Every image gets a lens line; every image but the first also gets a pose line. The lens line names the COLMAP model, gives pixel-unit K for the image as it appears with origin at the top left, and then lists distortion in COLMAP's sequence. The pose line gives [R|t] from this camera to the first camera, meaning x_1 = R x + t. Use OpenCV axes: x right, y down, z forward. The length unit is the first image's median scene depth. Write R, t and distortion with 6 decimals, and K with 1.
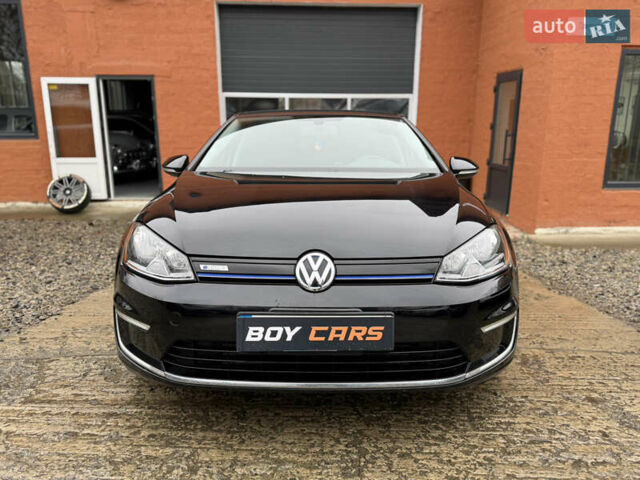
lens RADIAL K [[494.0, 0, 320.0], [0, 494.0, 240.0], [0, 0, 1]] dist [0.032276, -0.042421]
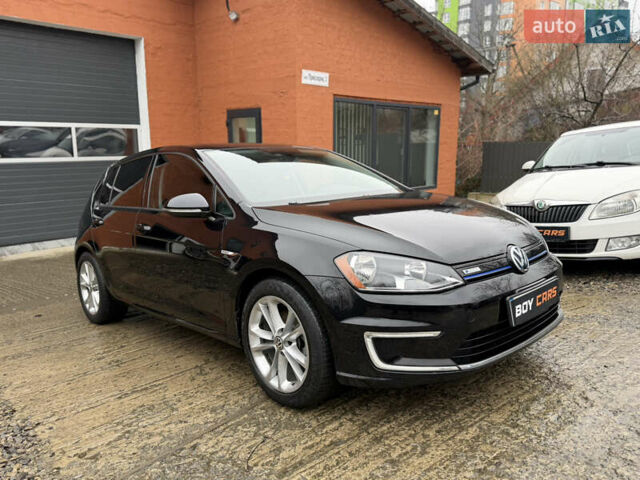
lens RADIAL K [[494.0, 0, 320.0], [0, 494.0, 240.0], [0, 0, 1]] dist [0.032276, -0.042421]
pose [[0.726482, -0.134000, 0.673994, -0.280471], [0.172129, 0.985020, 0.010302, -0.020998], [-0.665279, 0.108530, 0.738665, 0.067866]]
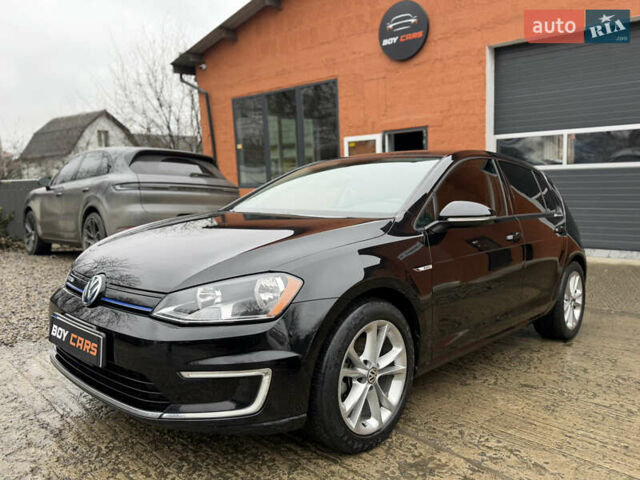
lens RADIAL K [[508.6, 0, 320.0], [0, 508.6, 240.0], [0, 0, 1]] dist [-0.007630, -0.008402]
pose [[0.728825, 0.051695, -0.682745, 0.263681], [-0.115582, 0.992125, -0.048263, -0.014140], [0.674873, 0.114088, 0.729061, 0.092572]]
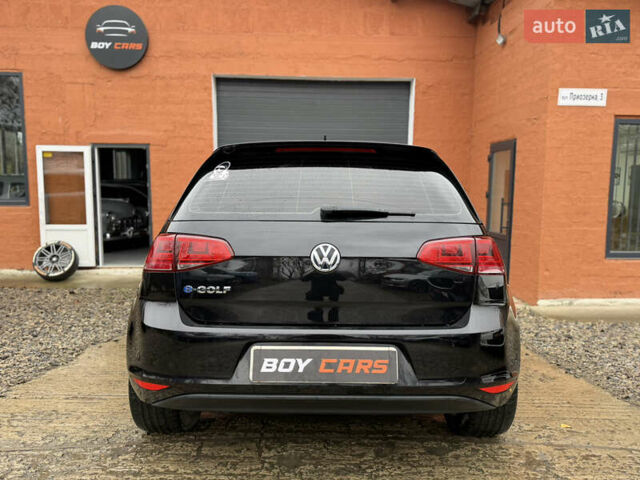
lens RADIAL K [[494.0, 0, 320.0], [0, 494.0, 240.0], [0, 0, 1]] dist [0.032276, -0.042421]
pose [[0.999977, 0.004763, -0.004824, 0.018379], [-0.005378, 0.990574, -0.136874, -0.003641], [0.004126, 0.136897, 0.990577, 0.035277]]
